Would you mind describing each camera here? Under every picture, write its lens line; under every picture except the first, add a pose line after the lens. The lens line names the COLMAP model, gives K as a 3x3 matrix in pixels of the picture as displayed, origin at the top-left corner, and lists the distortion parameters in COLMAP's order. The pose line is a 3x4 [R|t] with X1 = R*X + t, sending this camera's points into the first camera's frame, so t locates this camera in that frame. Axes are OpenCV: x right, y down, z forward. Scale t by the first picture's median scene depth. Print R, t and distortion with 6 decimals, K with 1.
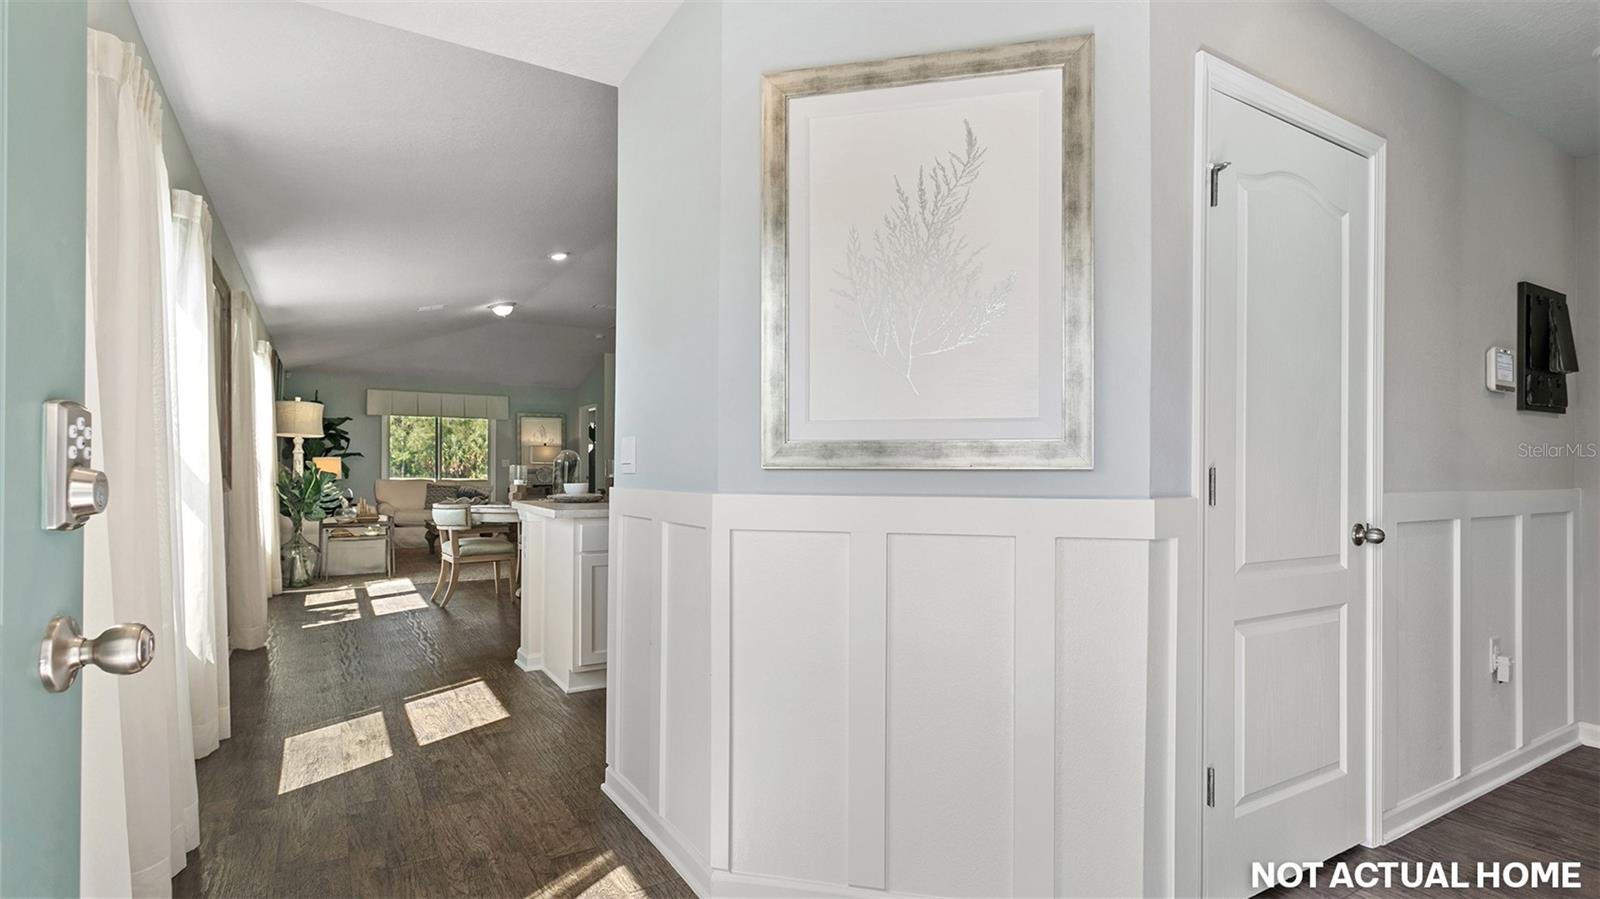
lens RADIAL K [[783.5, 0, 801.0], [0, 783.5, 472.9], [0, 0, 1]] dist [0.000759, 0.000012]
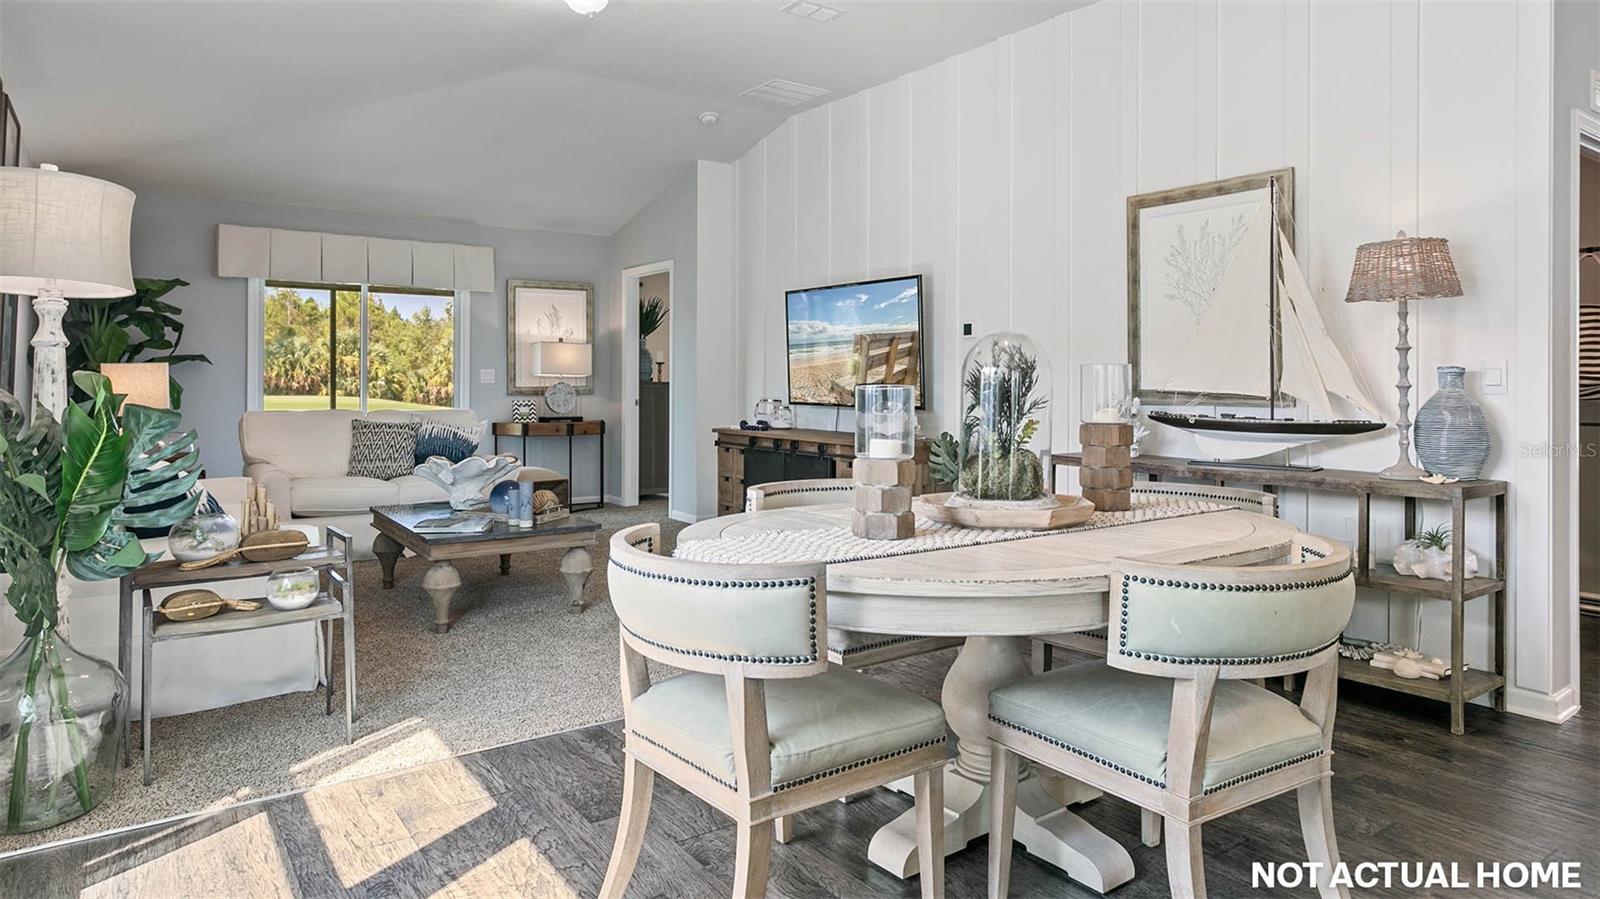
lens RADIAL K [[964.0, 0, 796.3], [0, 964.0, 385.3], [0, 0, 1]] dist [-0.002568, 0.001186]
pose [[0.997780, -0.002382, 0.066559, -0.364179], [0.002464, 0.999996, -0.001151, -0.008356], [-0.066556, 0.001313, 0.997782, 0.587262]]
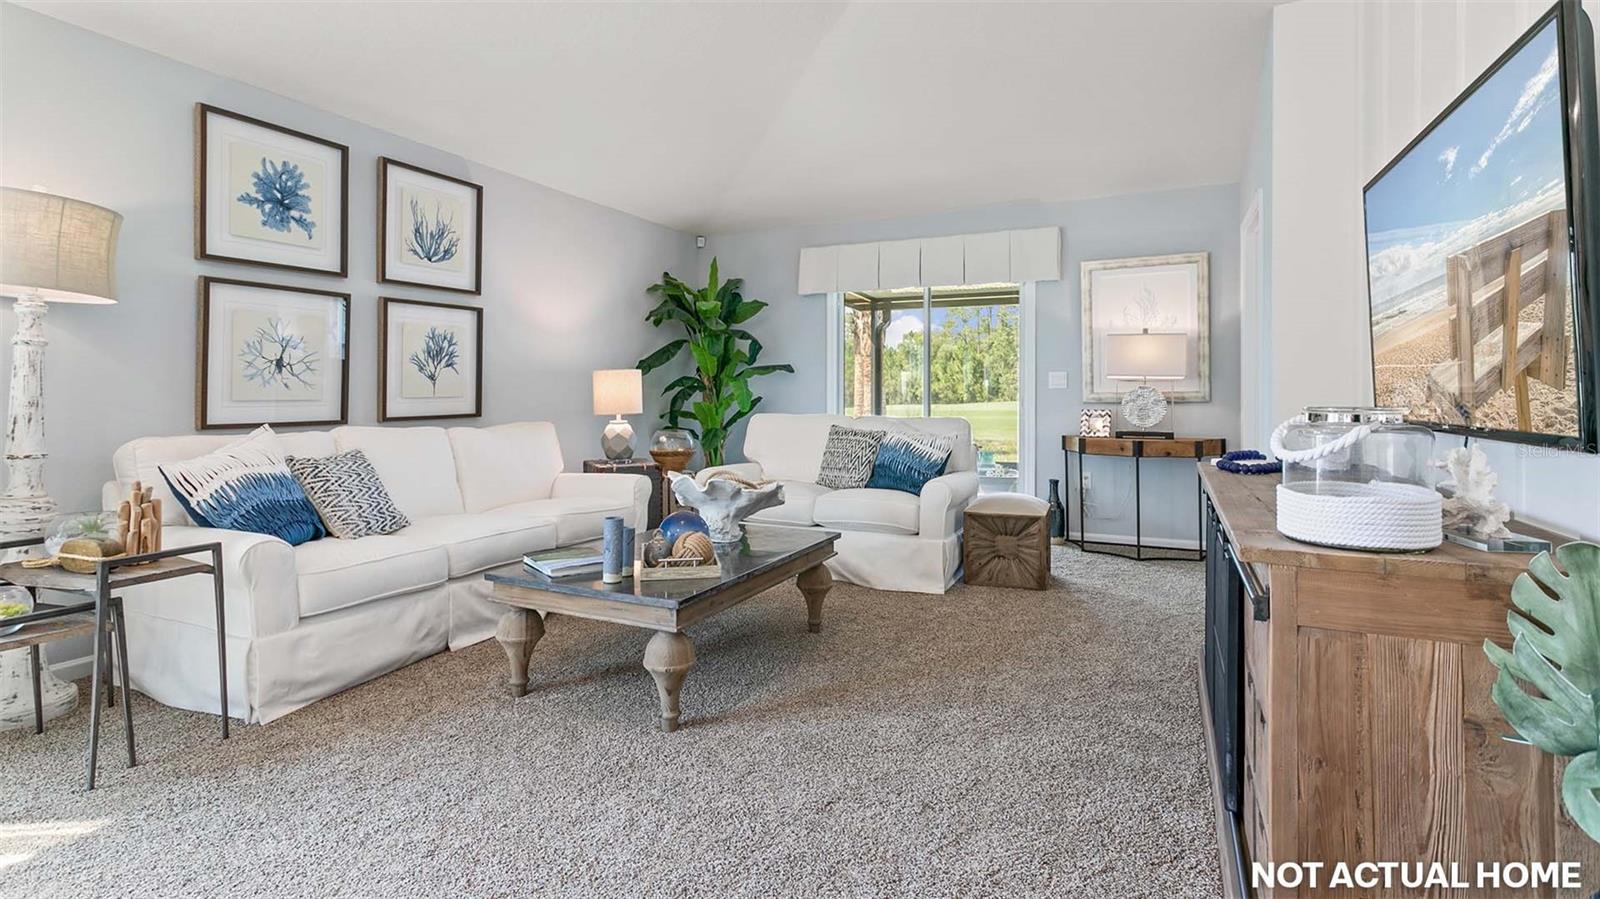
lens RADIAL K [[774.9, 0, 797.1], [0, 774.9, 395.8], [0, 0, 1]] dist [0.000401, 0.000012]
pose [[0.551769, -0.002629, -0.833993, -0.158231], [0.002534, 0.999996, -0.001476, -0.005215], [0.833993, -0.001299, 0.551774, 1.081020]]
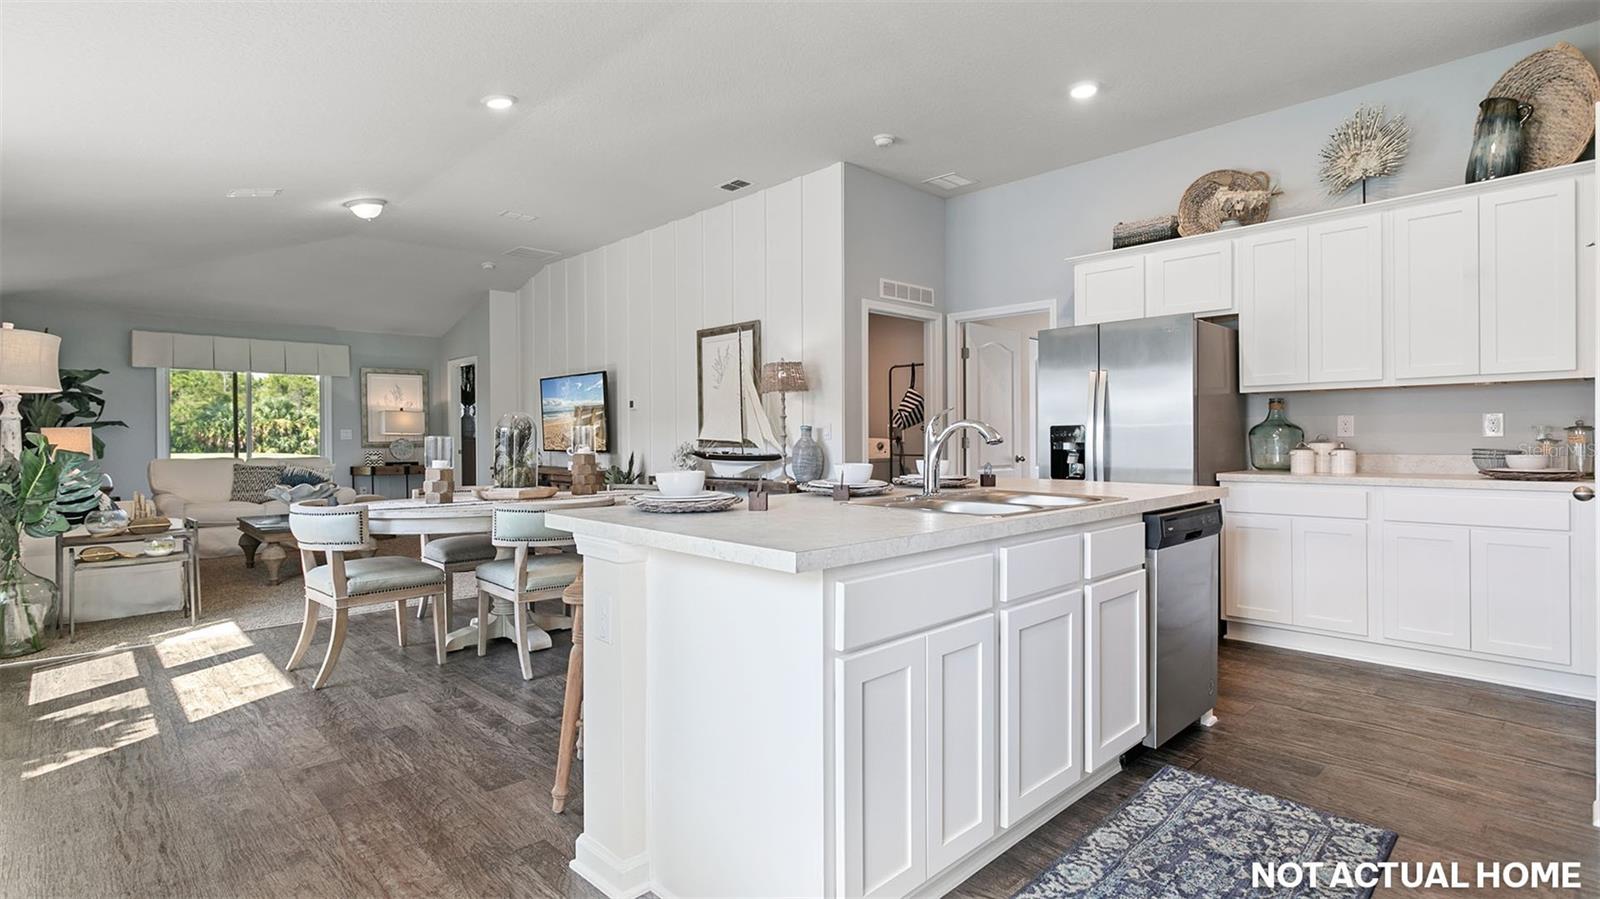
lens RADIAL K [[771.6, 0, 800.0], [0, 771.6, 449.5], [0, 0, 1]] dist [0.001025, -0.000032]
pose [[0.976153, -0.013460, 0.216668, -0.189706], [0.011114, 0.999866, 0.012041, -0.003255], [-0.216801, -0.009345, 0.976171, 0.306290]]
